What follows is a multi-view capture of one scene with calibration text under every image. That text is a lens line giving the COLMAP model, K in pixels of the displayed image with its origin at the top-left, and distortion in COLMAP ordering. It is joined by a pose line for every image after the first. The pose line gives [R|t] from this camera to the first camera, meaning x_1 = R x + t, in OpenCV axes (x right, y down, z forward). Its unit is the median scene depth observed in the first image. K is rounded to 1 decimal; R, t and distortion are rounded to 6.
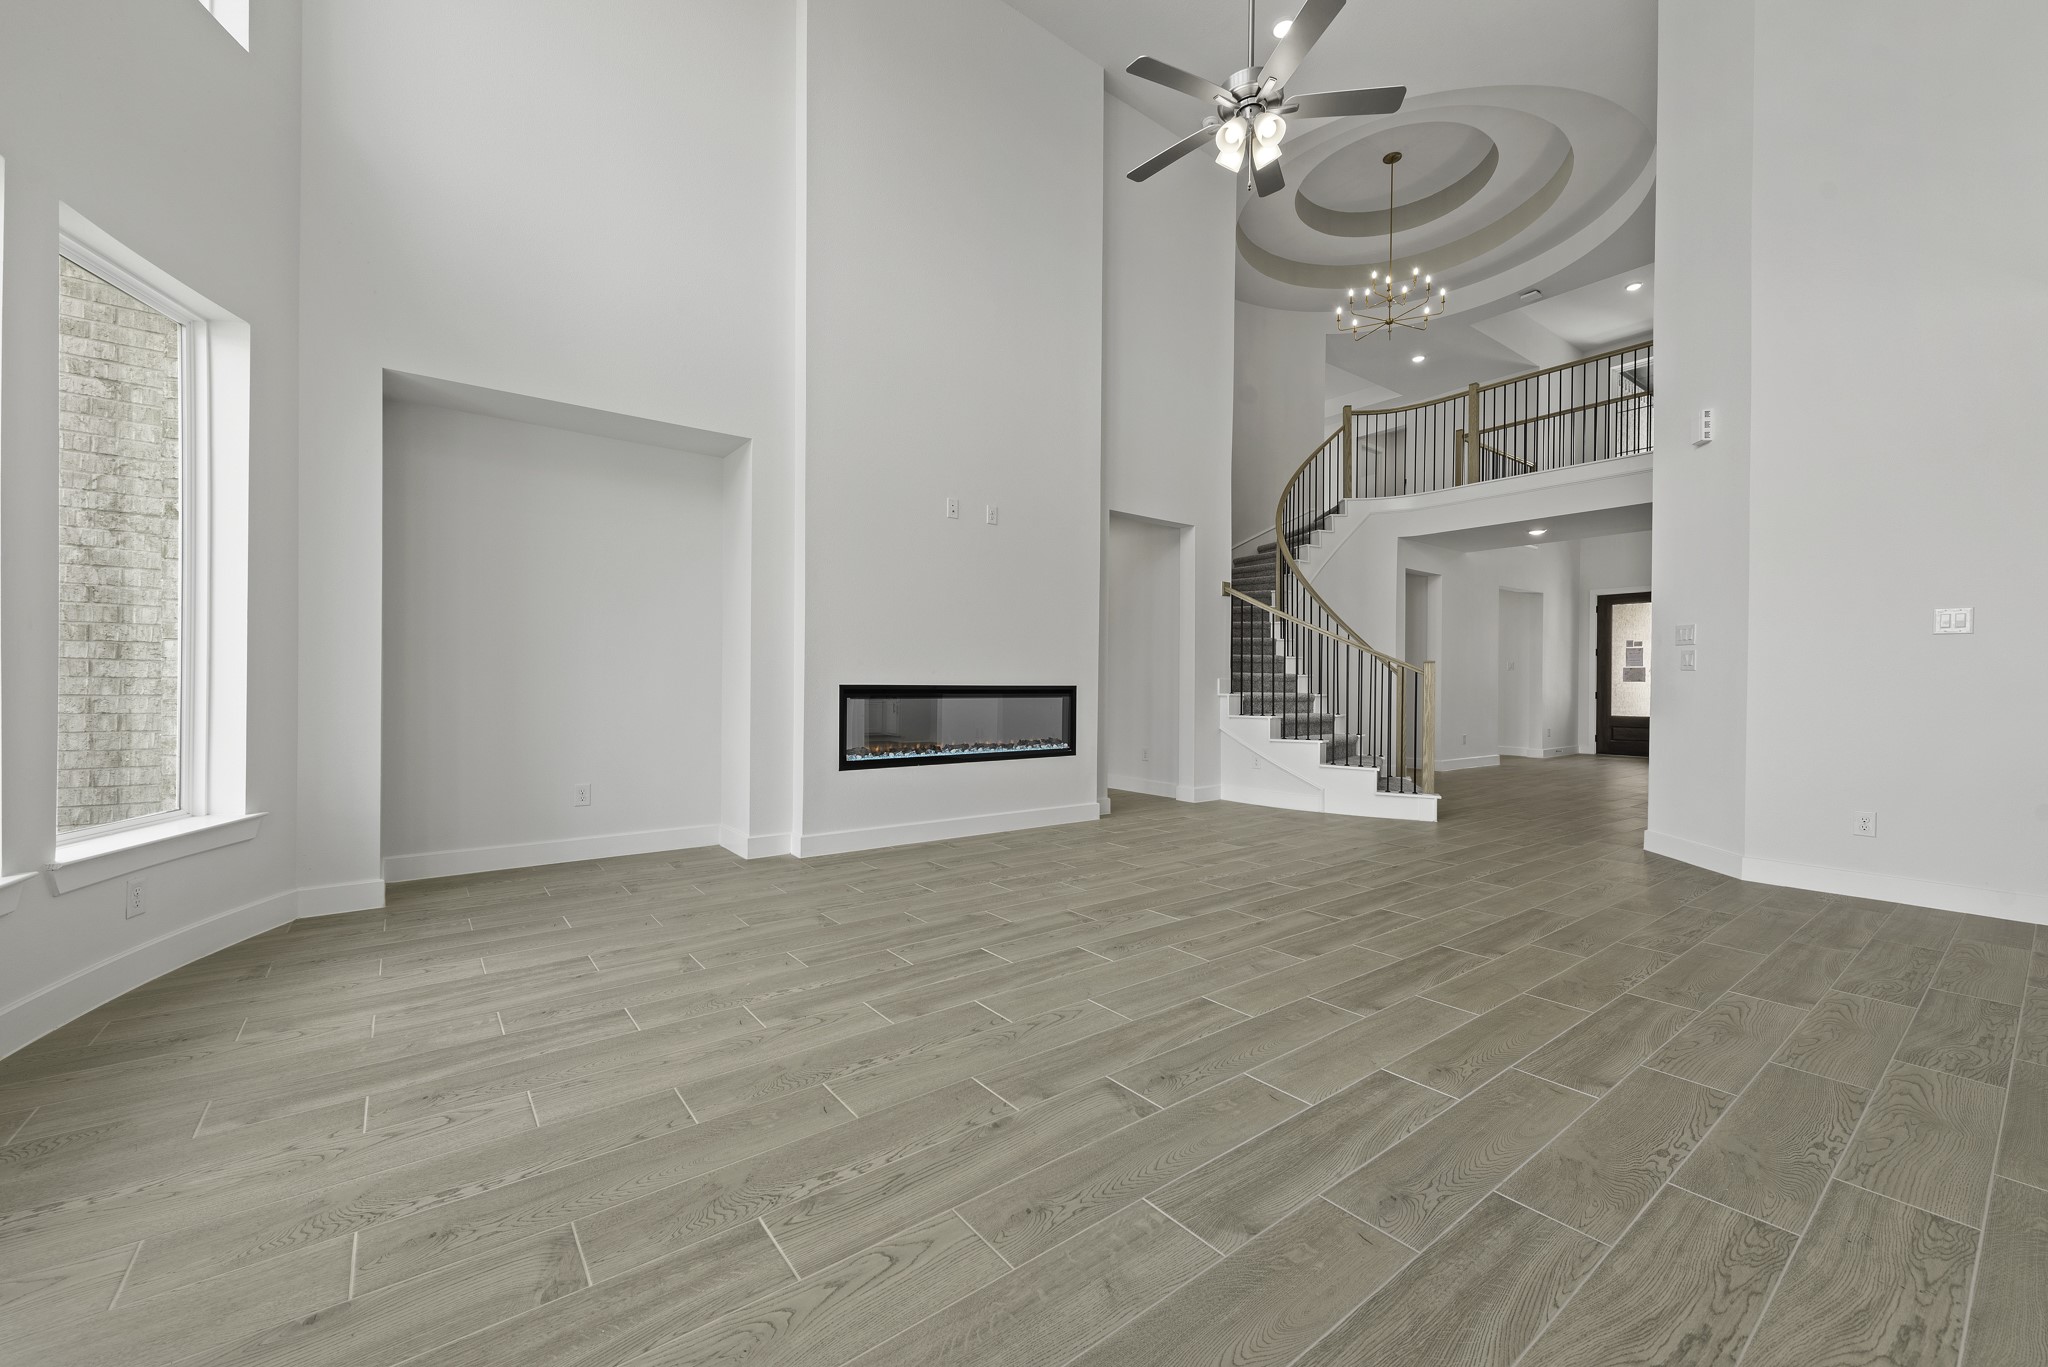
lens RADIAL K [[808.4, 0, 1002.3], [0, 808.4, 681.2], [0, 0, 1]] dist [0.001842, 0.000239]
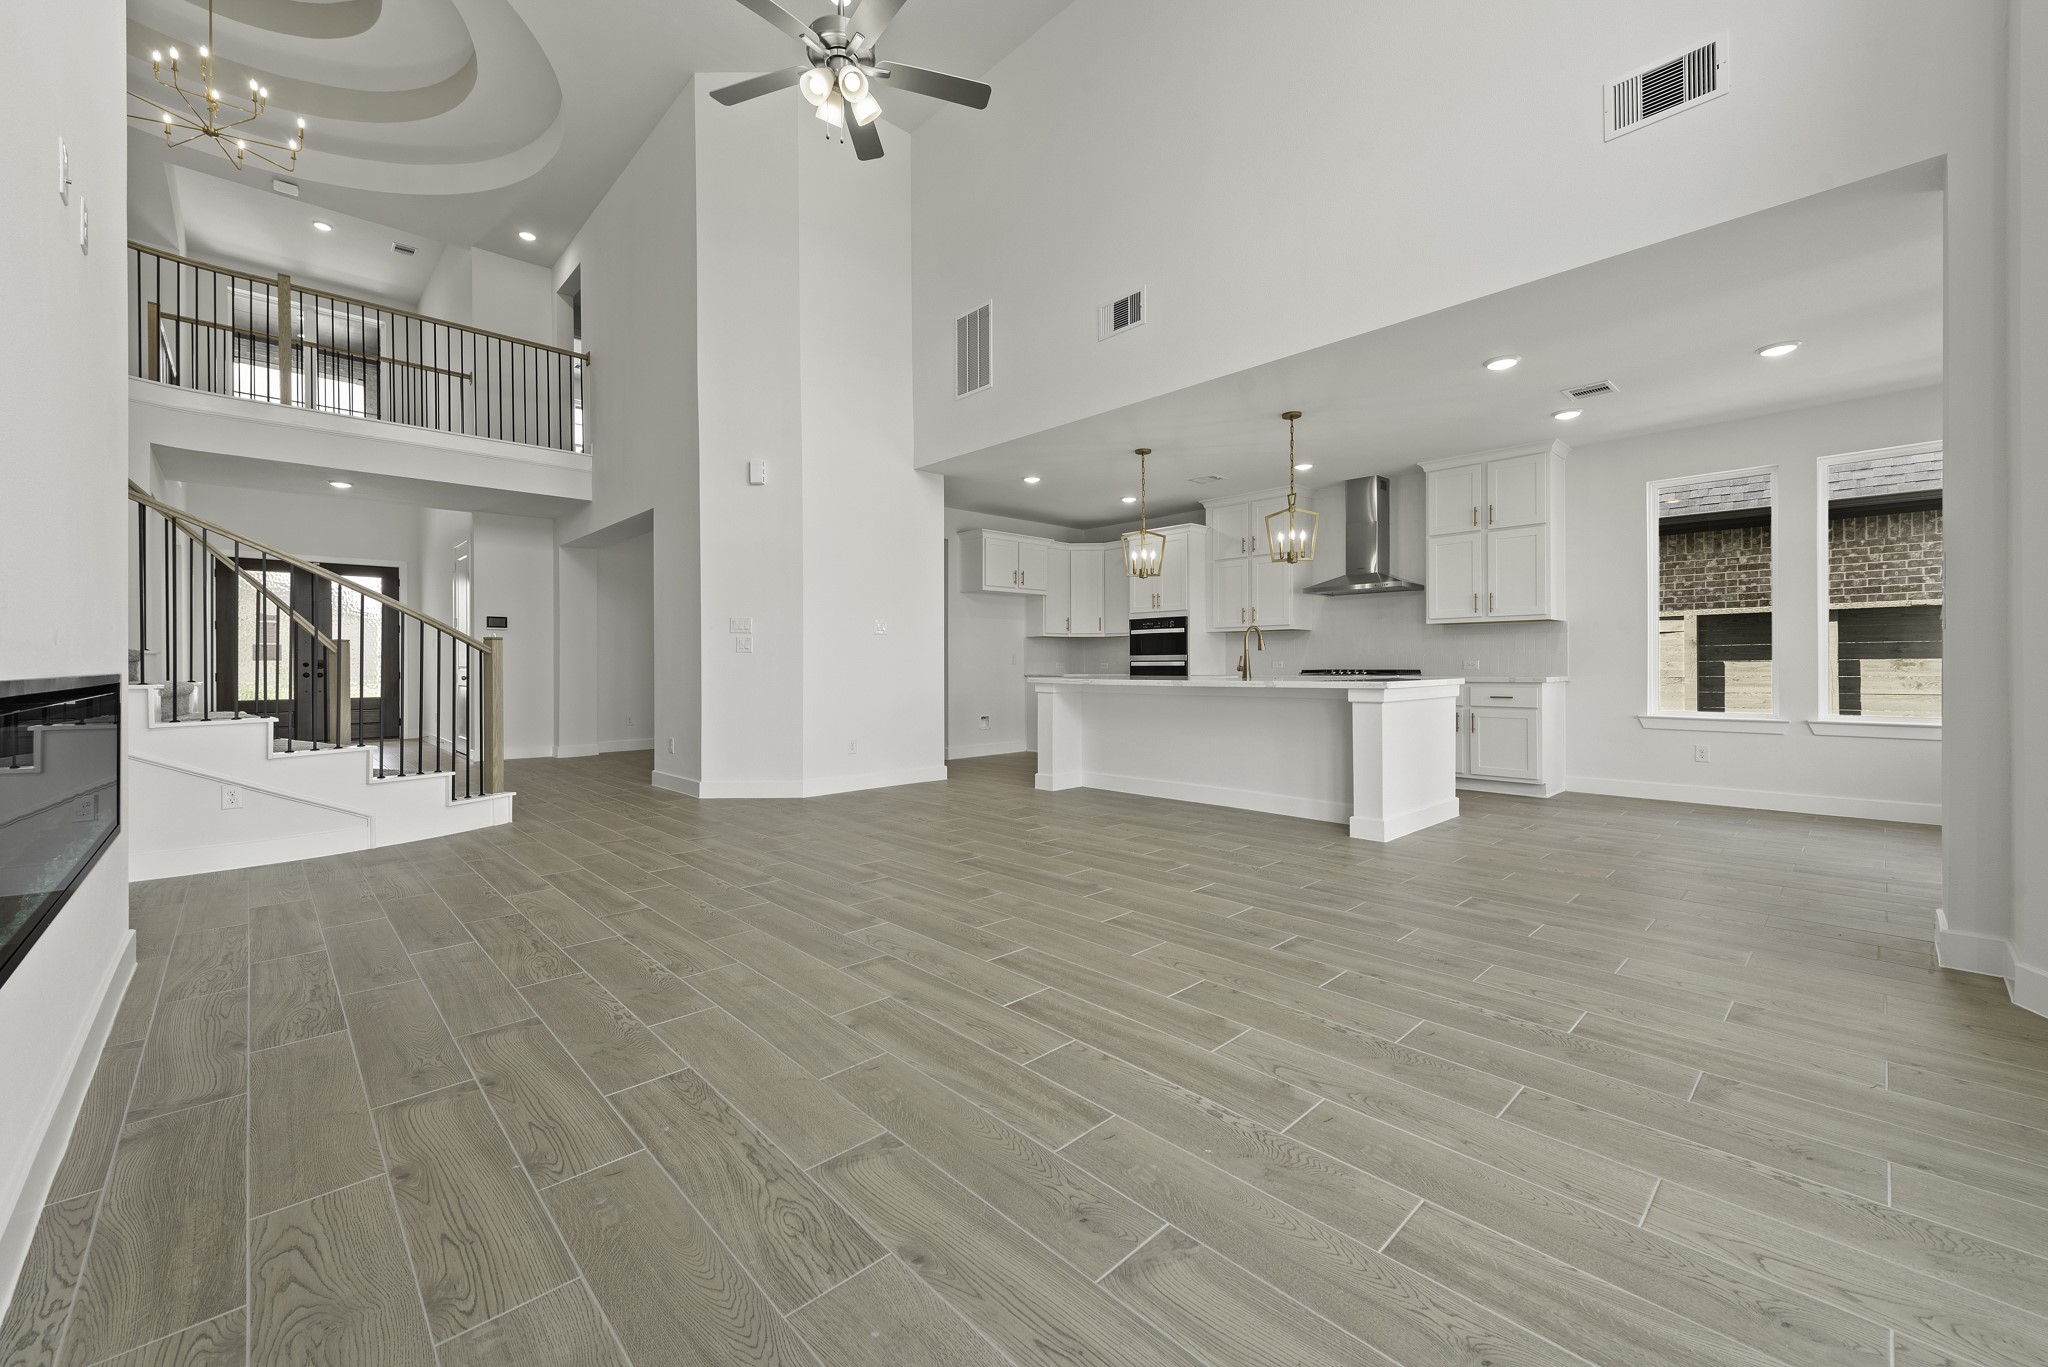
lens RADIAL K [[796.6, 0, 1058.2], [0, 796.6, 661.4], [0, 0, 1]] dist [0.001063, -0.000259]
pose [[-0.131187, -0.009003, 0.991317, -0.851296], [0.005185, 0.999939, 0.009768, -0.012881], [-0.991344, 0.006422, -0.131133, 1.117189]]
